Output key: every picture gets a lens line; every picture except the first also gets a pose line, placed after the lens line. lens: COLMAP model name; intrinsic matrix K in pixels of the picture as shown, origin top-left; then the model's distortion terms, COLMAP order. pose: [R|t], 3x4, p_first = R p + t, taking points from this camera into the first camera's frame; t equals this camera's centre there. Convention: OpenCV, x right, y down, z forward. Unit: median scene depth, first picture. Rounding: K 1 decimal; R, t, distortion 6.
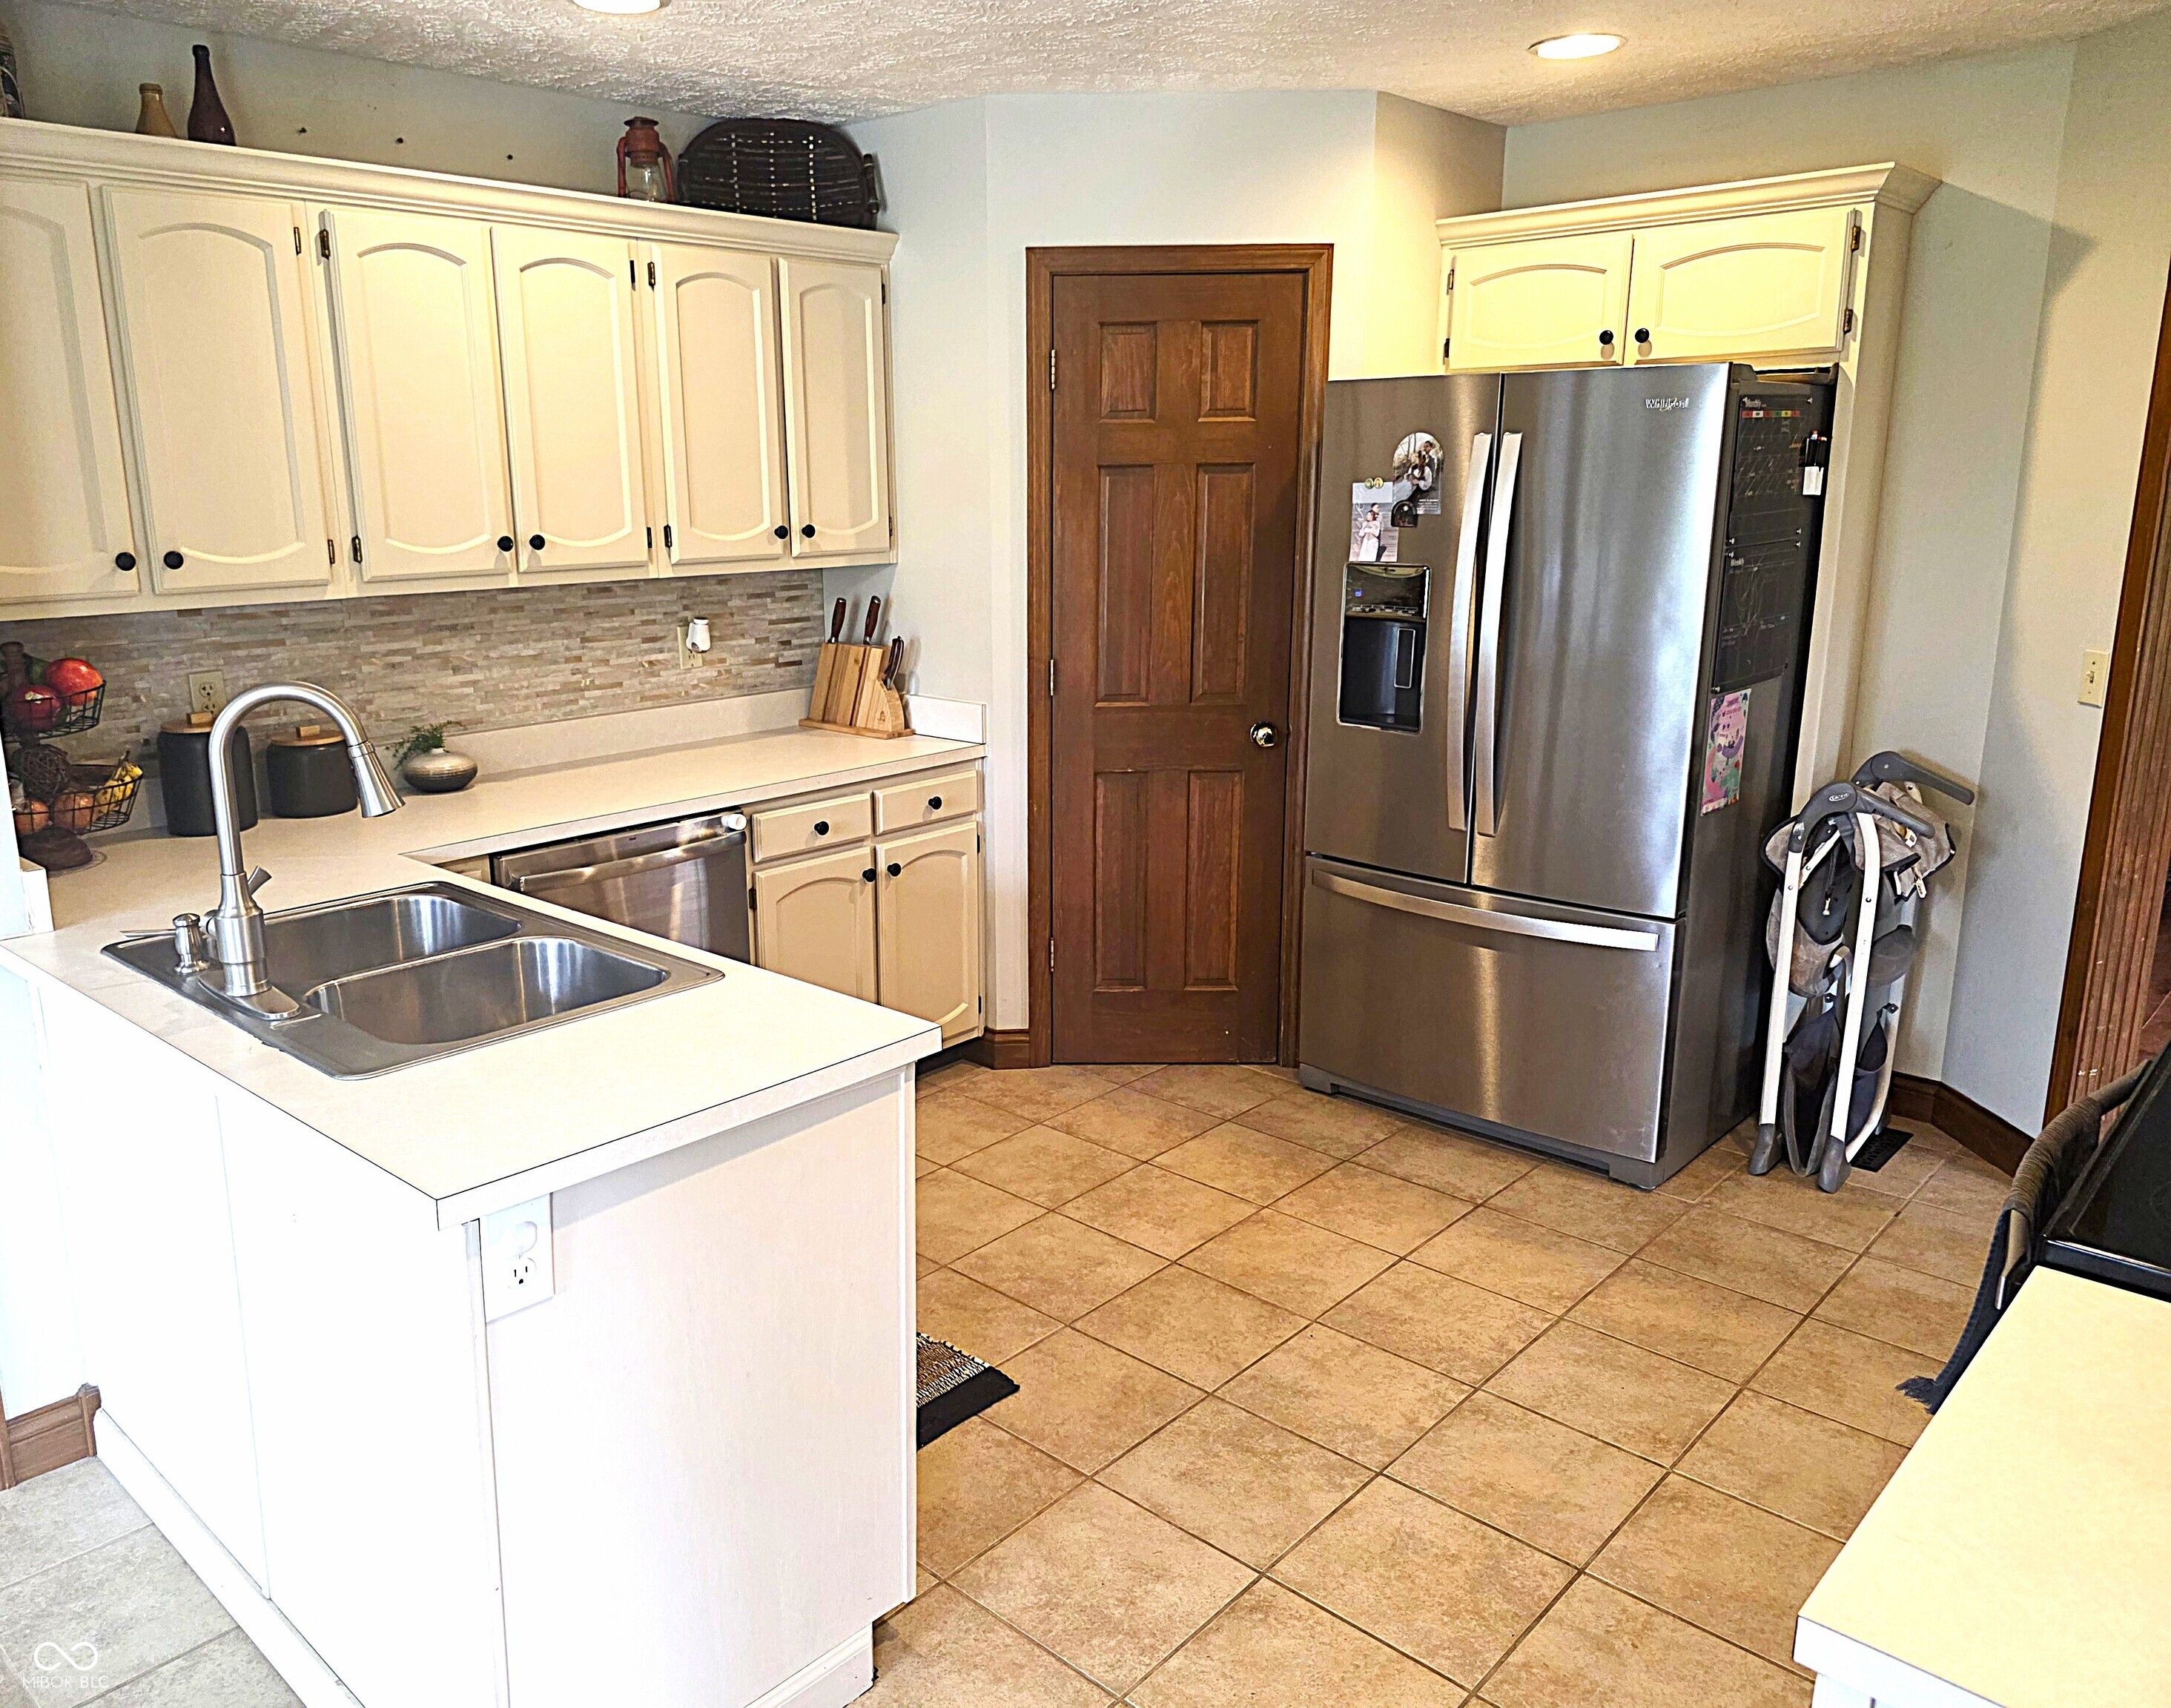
lens RADIAL K [[1483.0, 0, 1024.7], [0, 1483.0, 862.3], [0, 0, 1]] dist [0.080043, -0.078975]
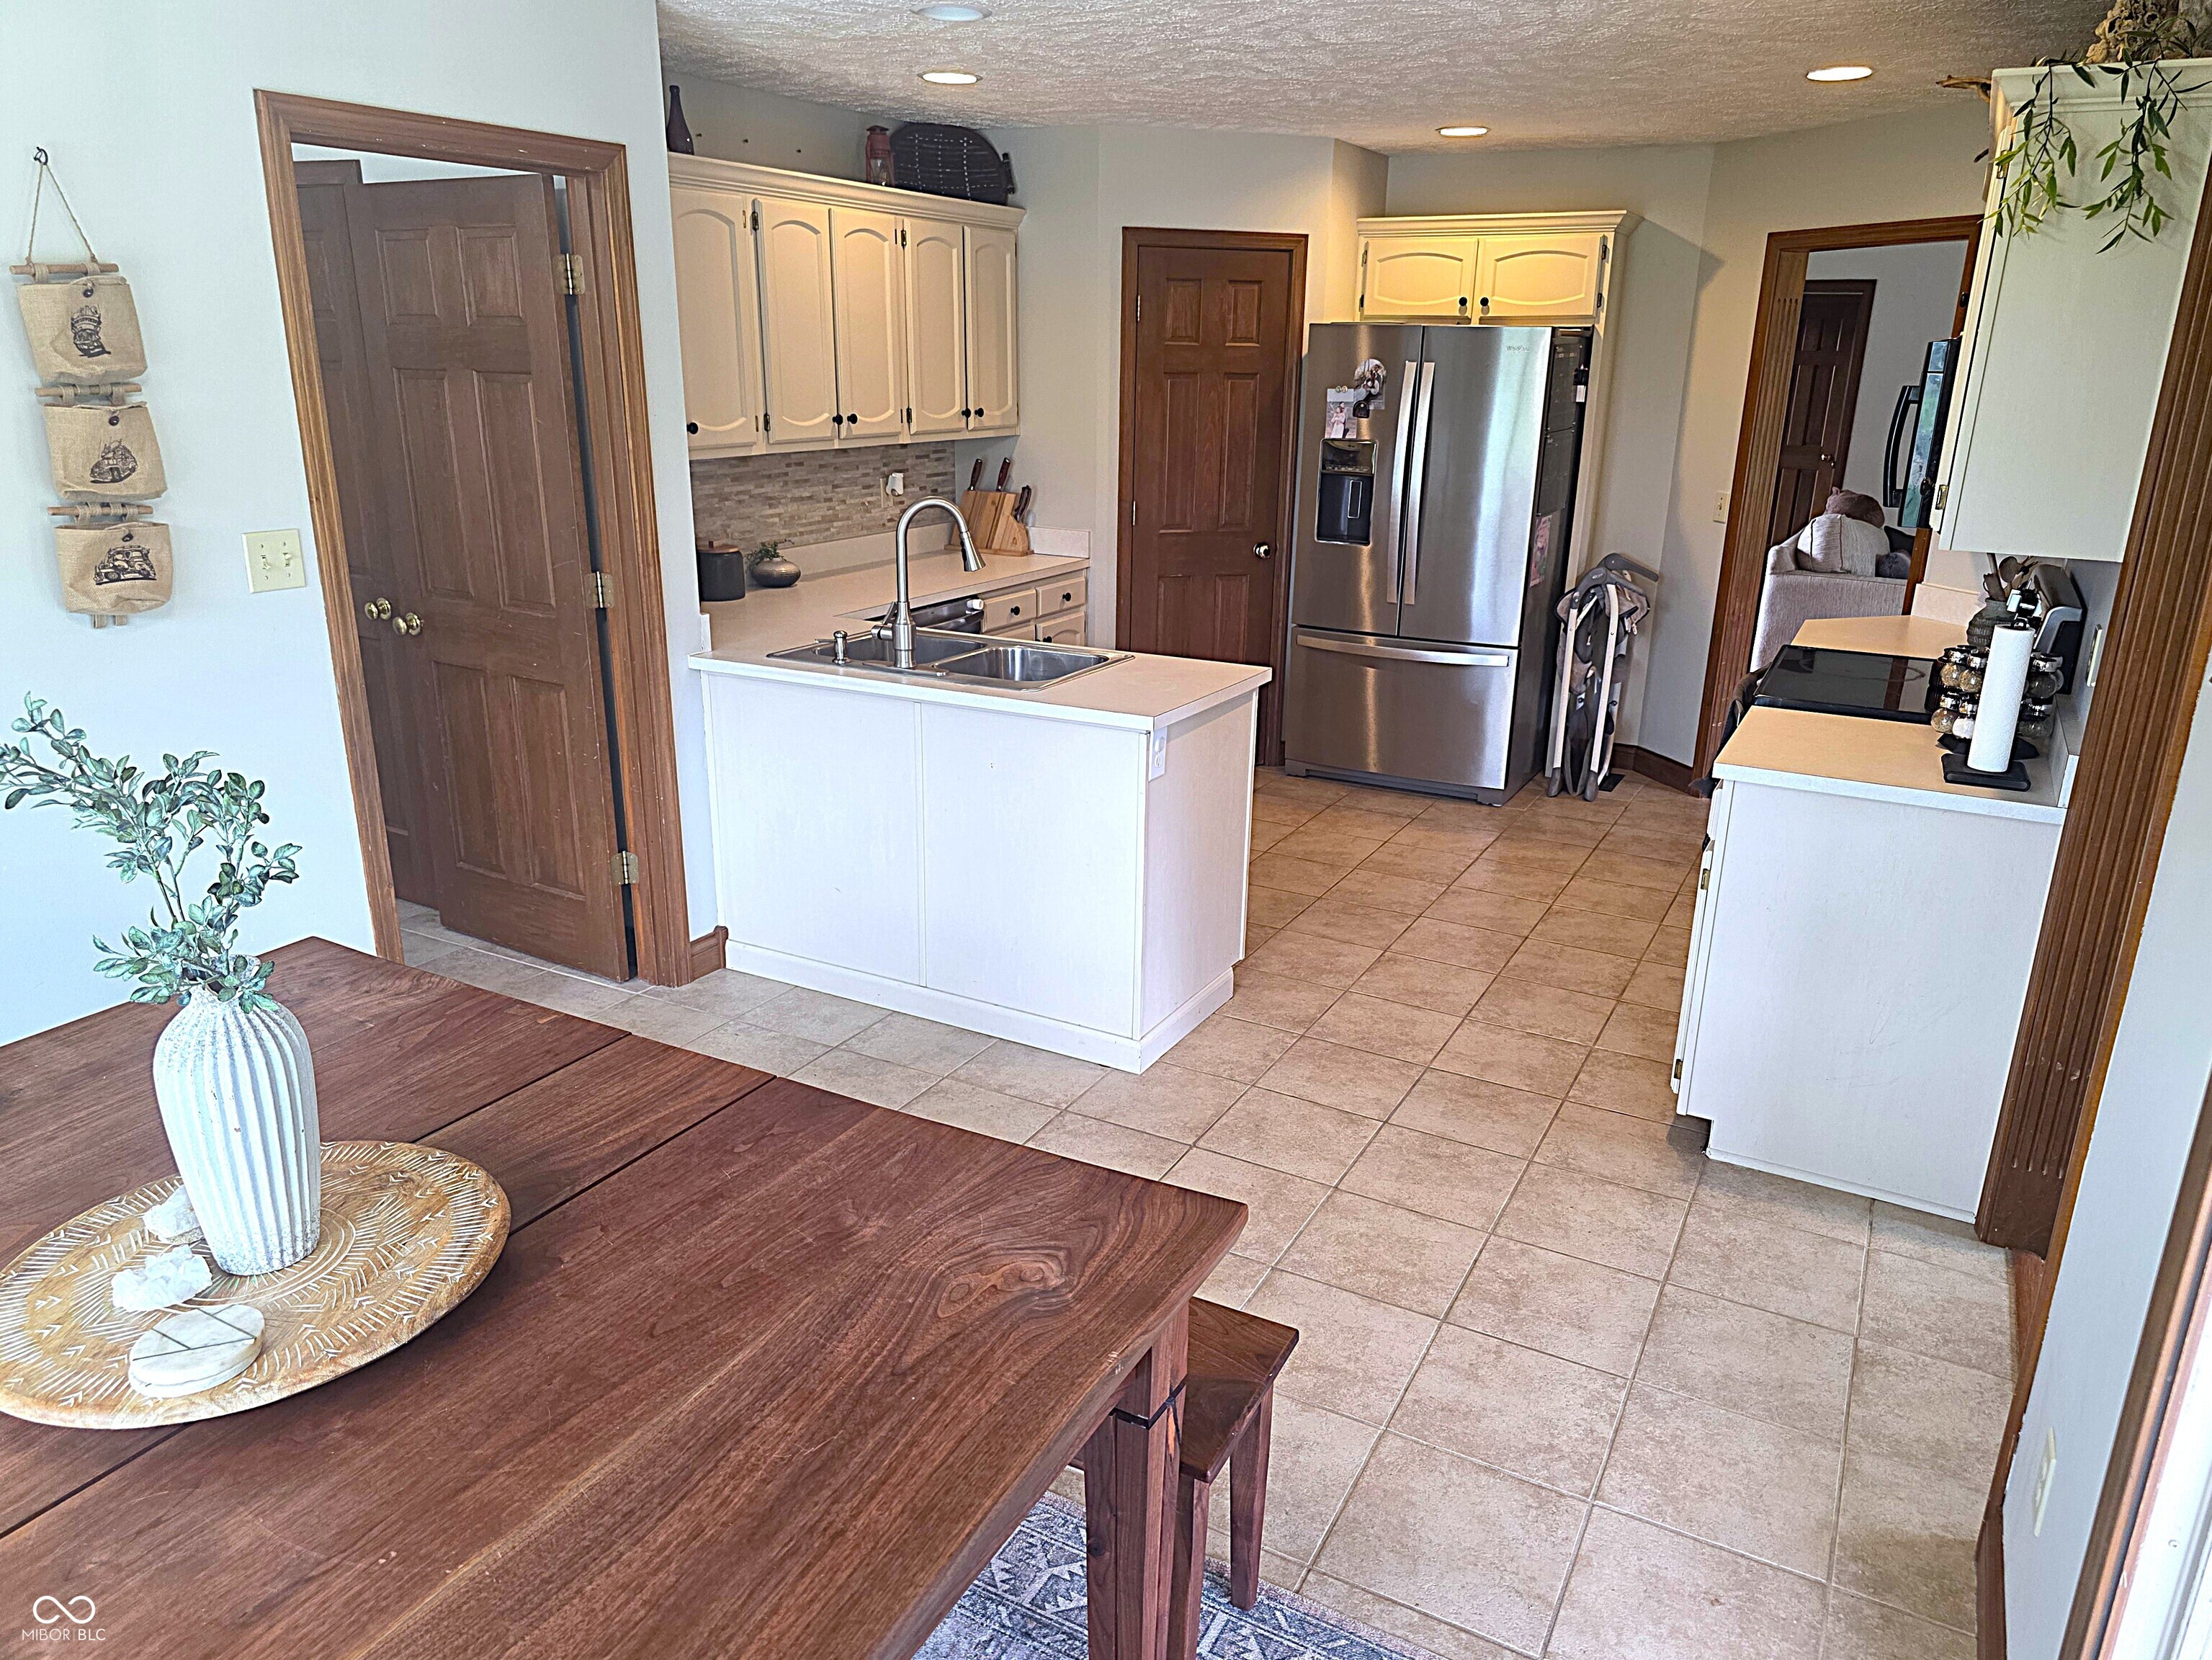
lens RADIAL K [[1400.9, 0, 1106.0], [0, 1400.9, 830.0], [0, 0, 1]] dist [0.134758, -0.191304]
pose [[0.966075, -0.056971, 0.251901, -0.428646], [0.038681, 0.996282, 0.076978, 0.096287], [-0.255350, -0.064622, 0.964687, -0.459029]]
